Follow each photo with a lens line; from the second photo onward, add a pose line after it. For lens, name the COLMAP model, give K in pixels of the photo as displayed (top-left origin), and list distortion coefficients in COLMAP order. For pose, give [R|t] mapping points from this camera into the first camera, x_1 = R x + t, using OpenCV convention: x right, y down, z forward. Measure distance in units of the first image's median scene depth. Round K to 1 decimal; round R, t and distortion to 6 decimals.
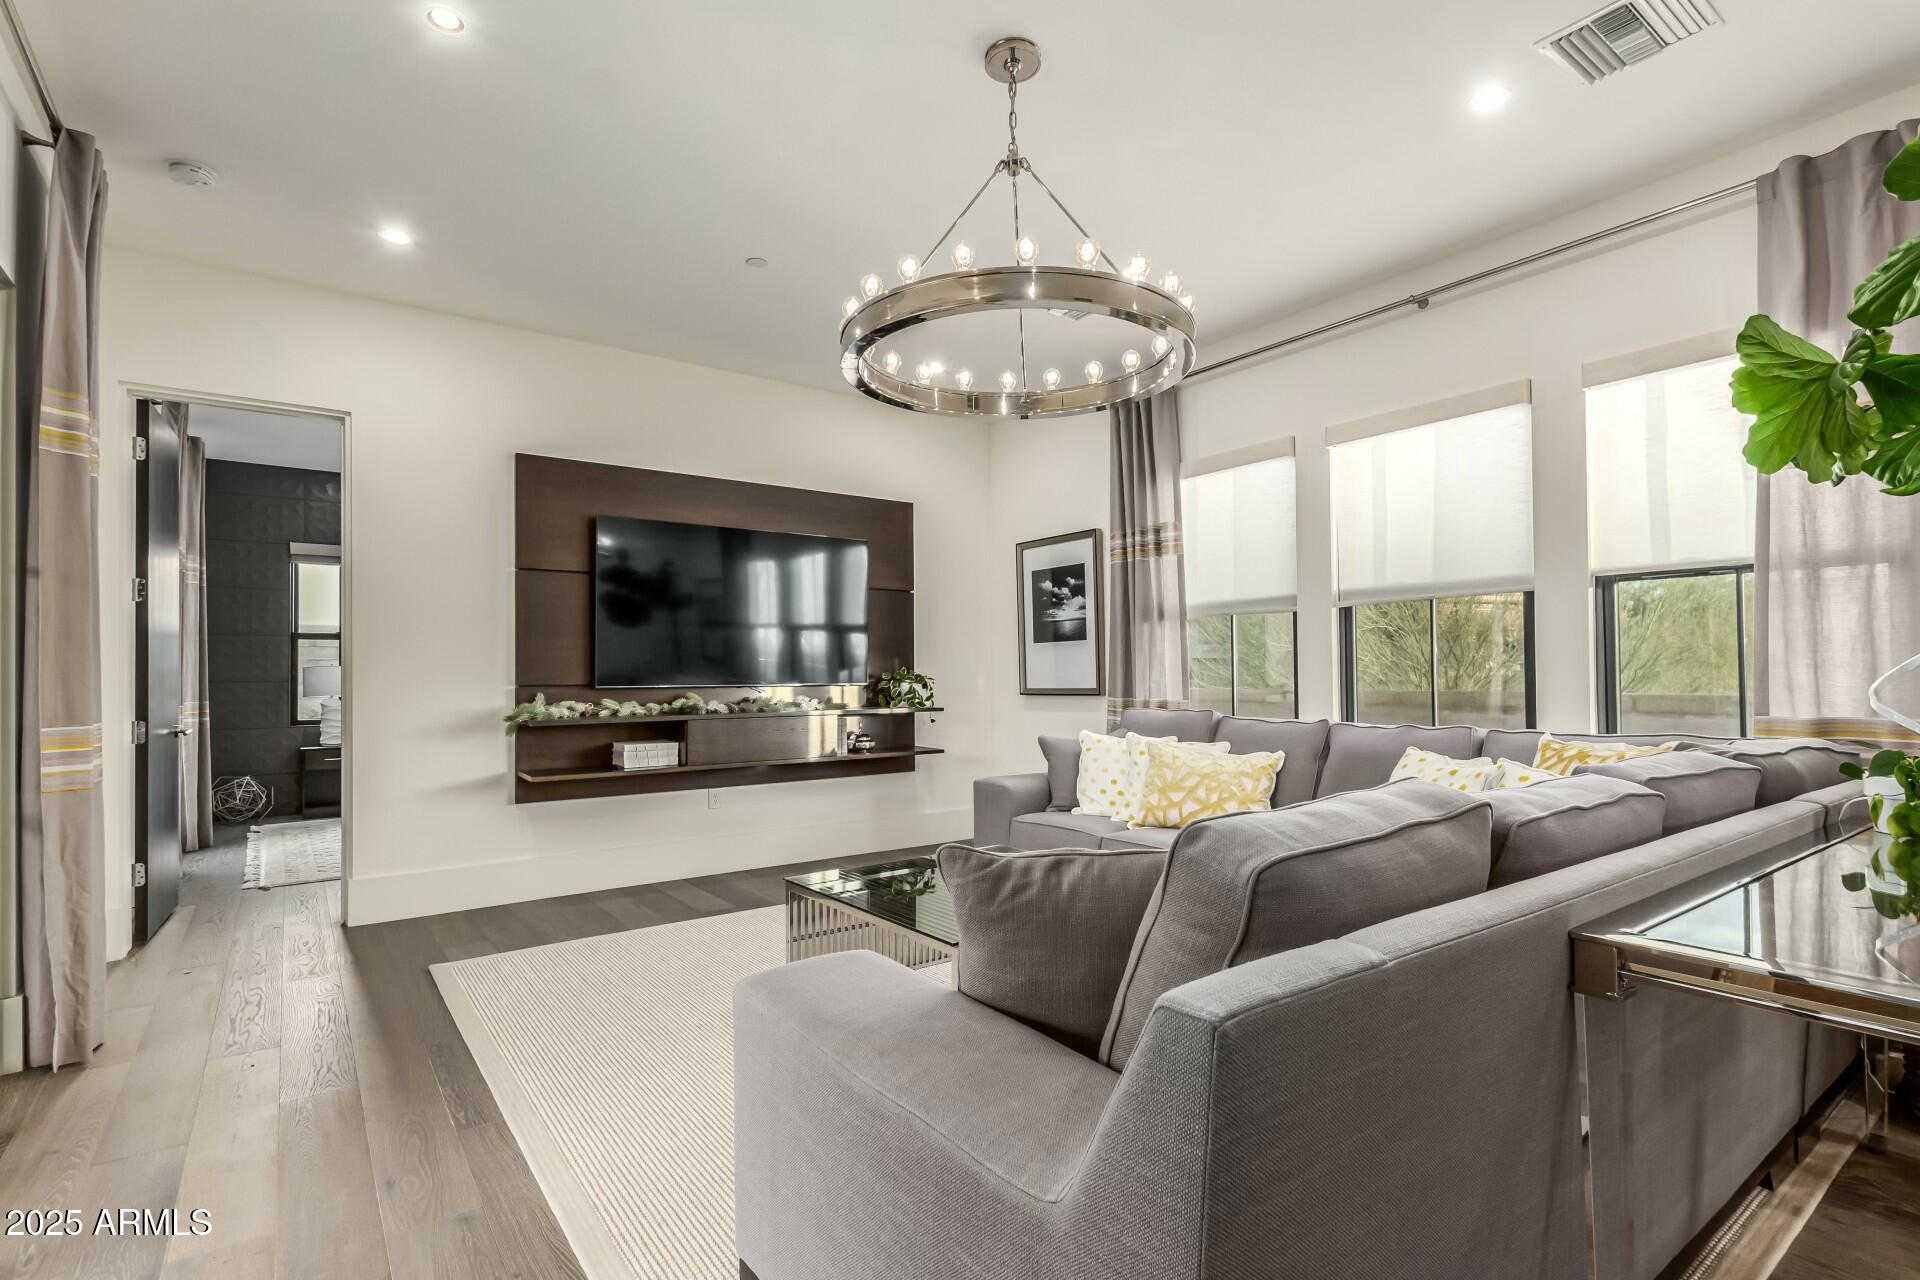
lens RADIAL K [[896.5, 0, 971.4], [0, 896.5, 665.8], [0, 0, 1]] dist [-0.001110, -0.000383]
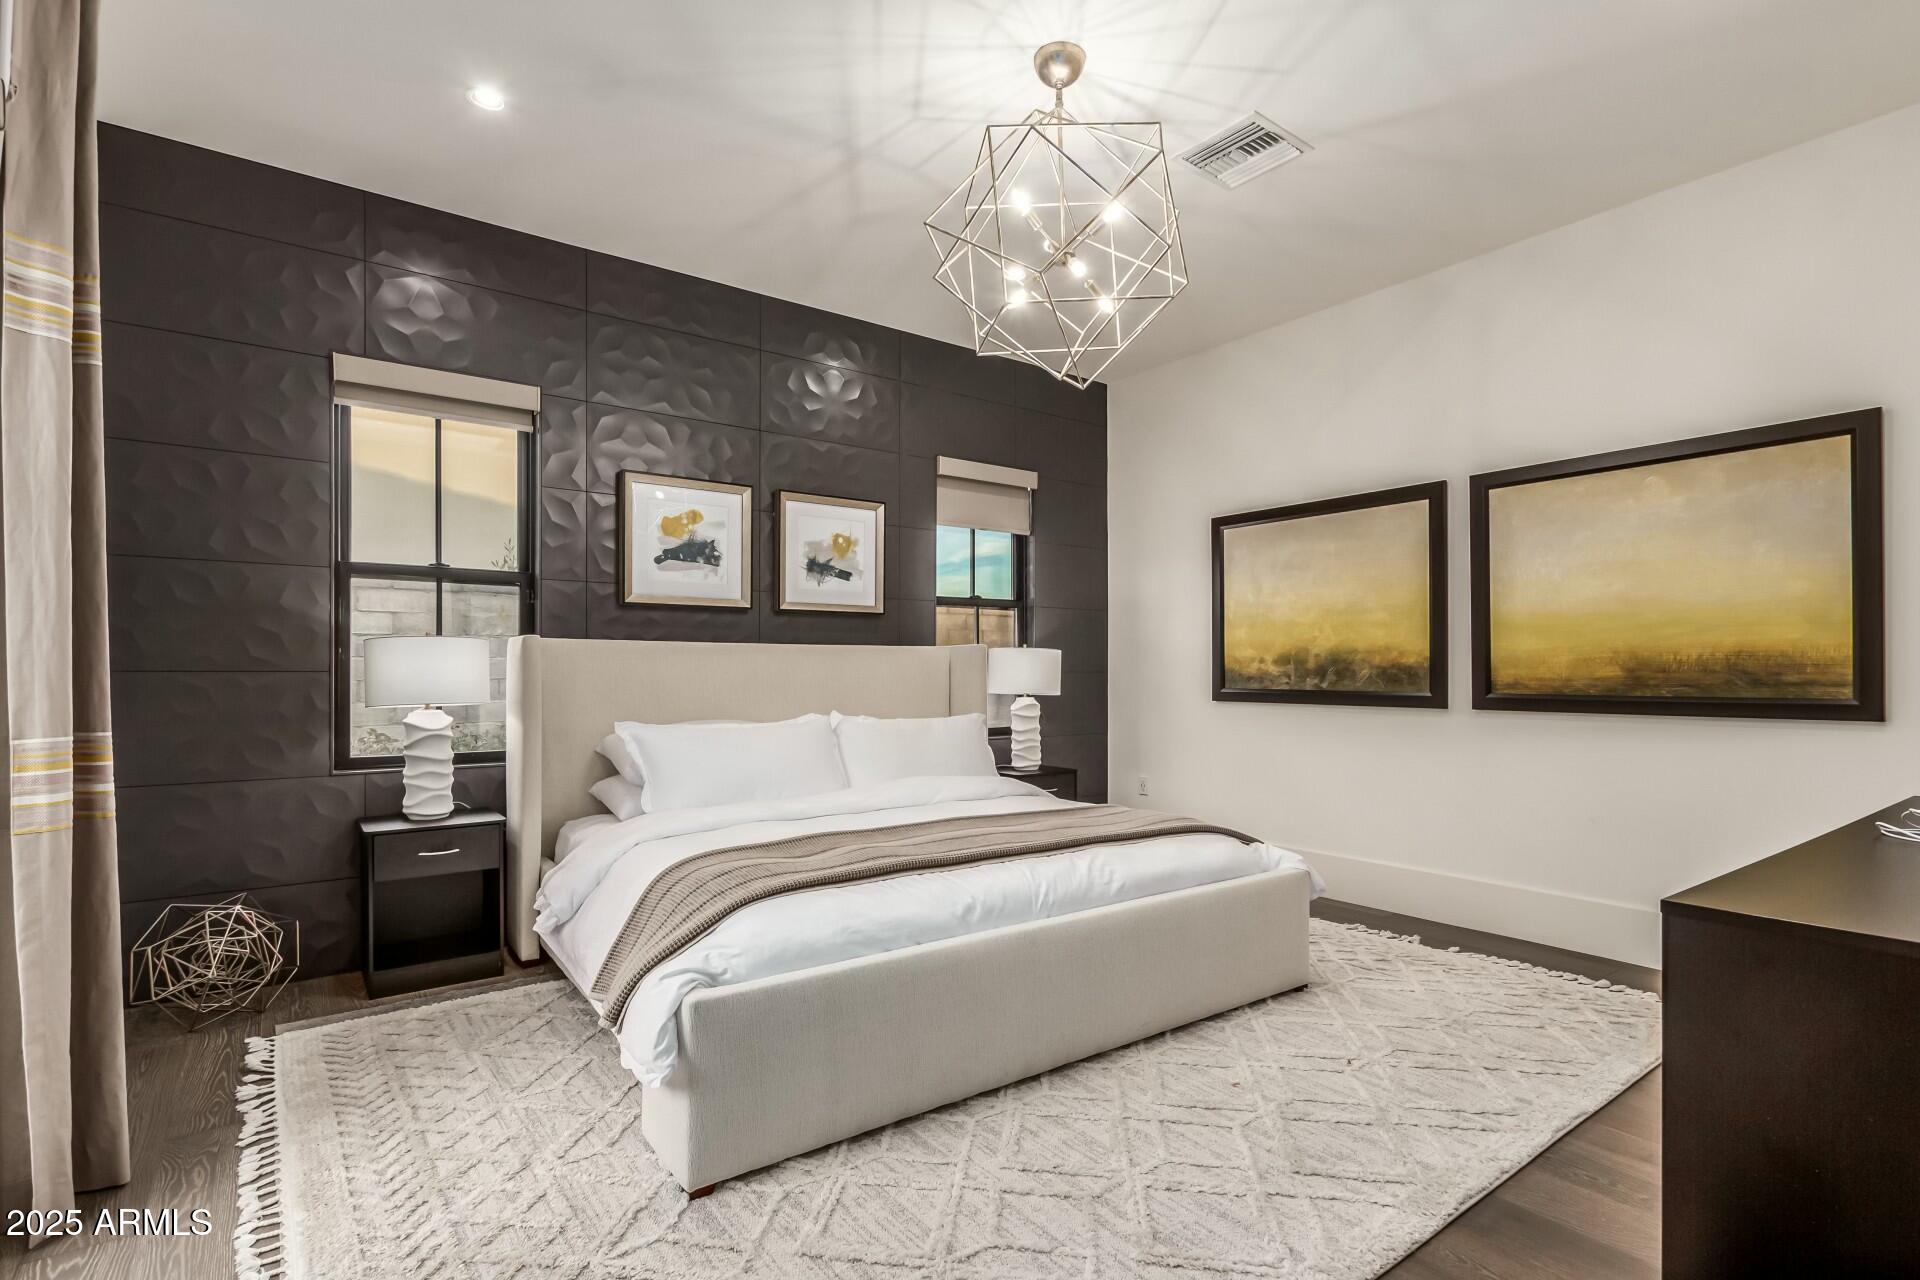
lens RADIAL K [[896.5, 0, 971.4], [0, 896.5, 665.8], [0, 0, 1]] dist [-0.001110, -0.000383]
pose [[0.999998, -0.000347, 0.001773, -0.453661], [0.000333, 0.999967, 0.008161, 0.011428], [-0.001776, -0.008161, 0.999965, 0.565840]]
